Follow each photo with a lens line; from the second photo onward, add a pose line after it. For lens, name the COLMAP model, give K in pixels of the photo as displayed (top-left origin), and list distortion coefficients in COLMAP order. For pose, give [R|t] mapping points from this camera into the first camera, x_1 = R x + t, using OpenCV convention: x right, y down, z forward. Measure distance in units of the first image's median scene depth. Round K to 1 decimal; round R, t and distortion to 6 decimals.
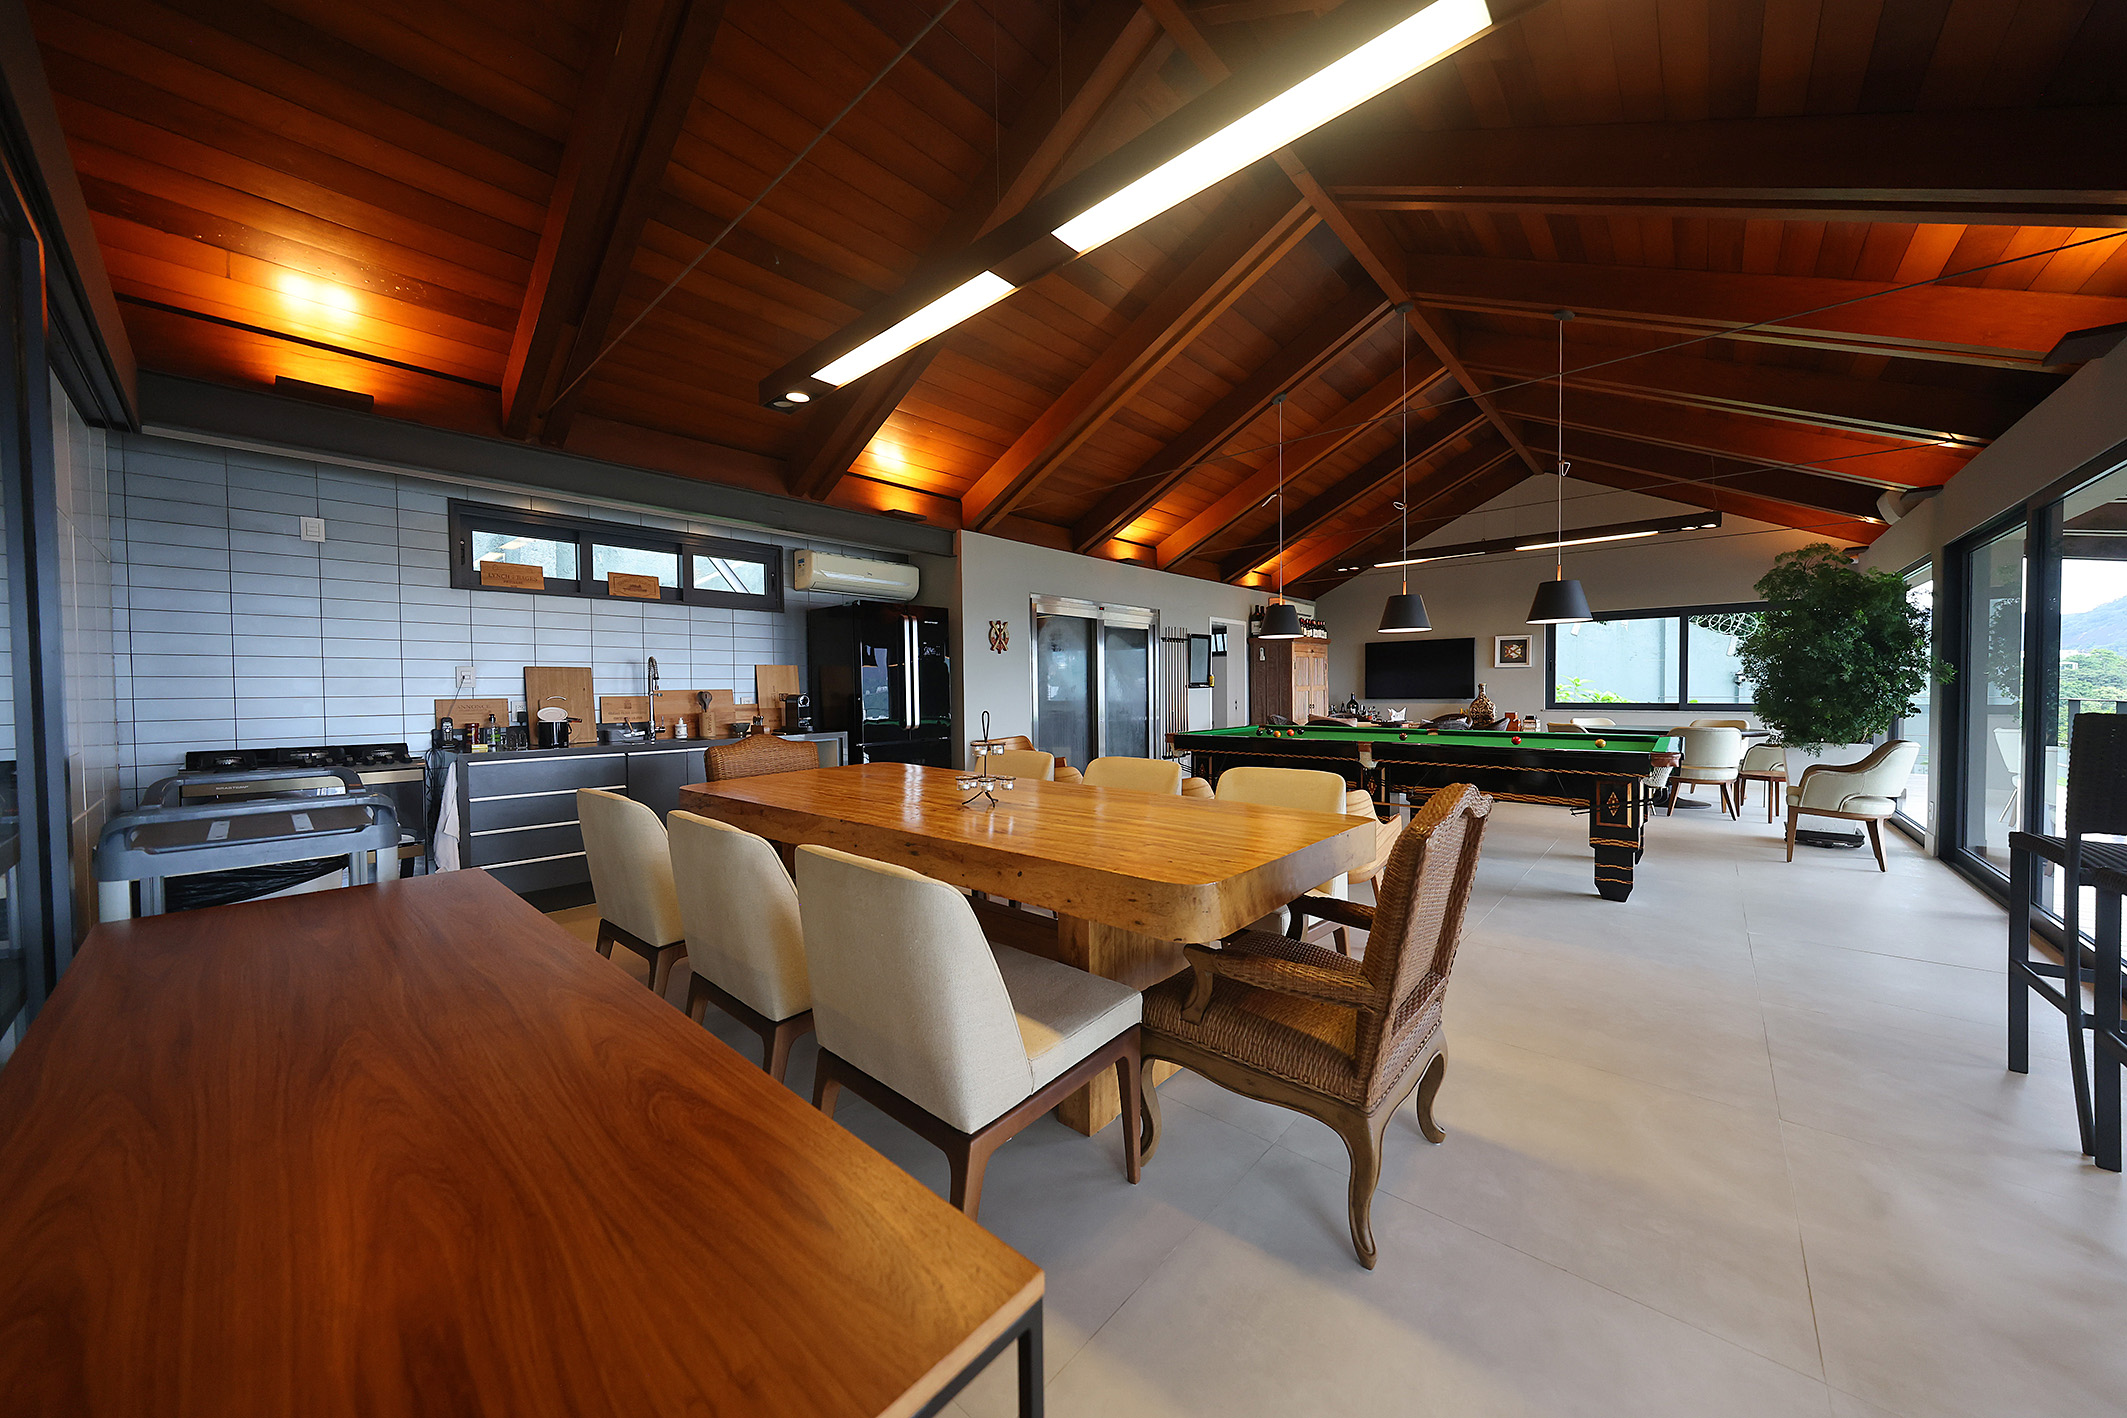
lens RADIAL K [[729.8, 0, 1076.0], [0, 729.8, 702.8], [0, 0, 1]] dist [0.001063, 0.000050]
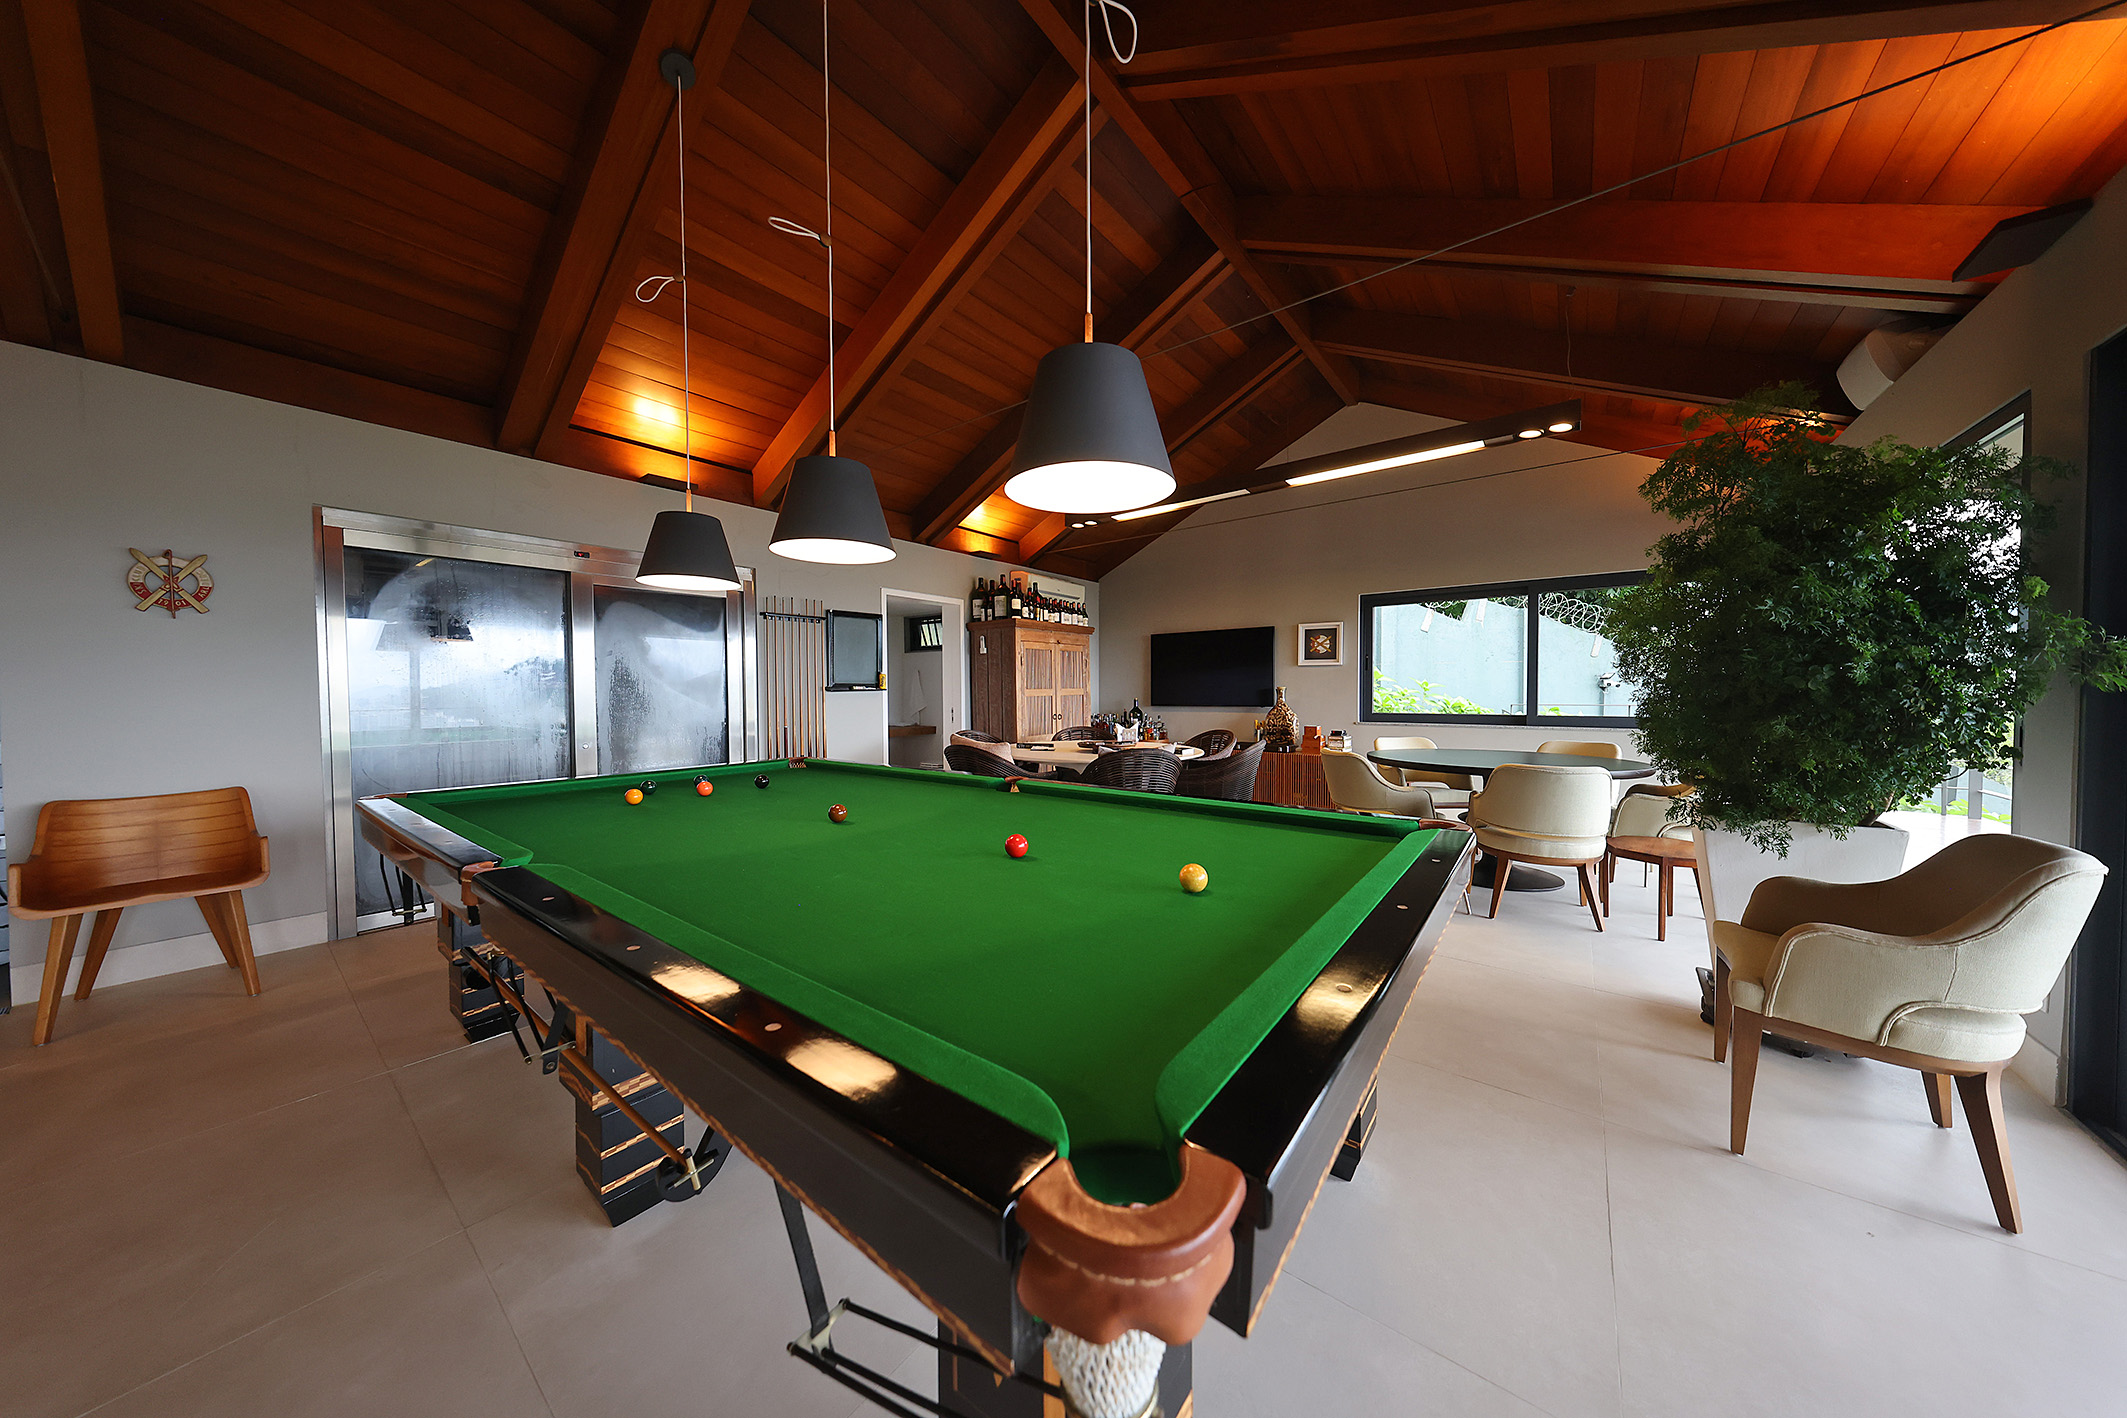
lens RADIAL K [[699.1, 0, 1045.7], [0, 699.1, 706.5], [0, 0, 1]] dist [-0.000908, -0.000337]
pose [[0.997850, 0.003818, 0.065428, 0.310495], [-0.003952, 0.999990, 0.001912, -0.008083], [-0.065420, -0.002166, 0.997855, 0.346862]]
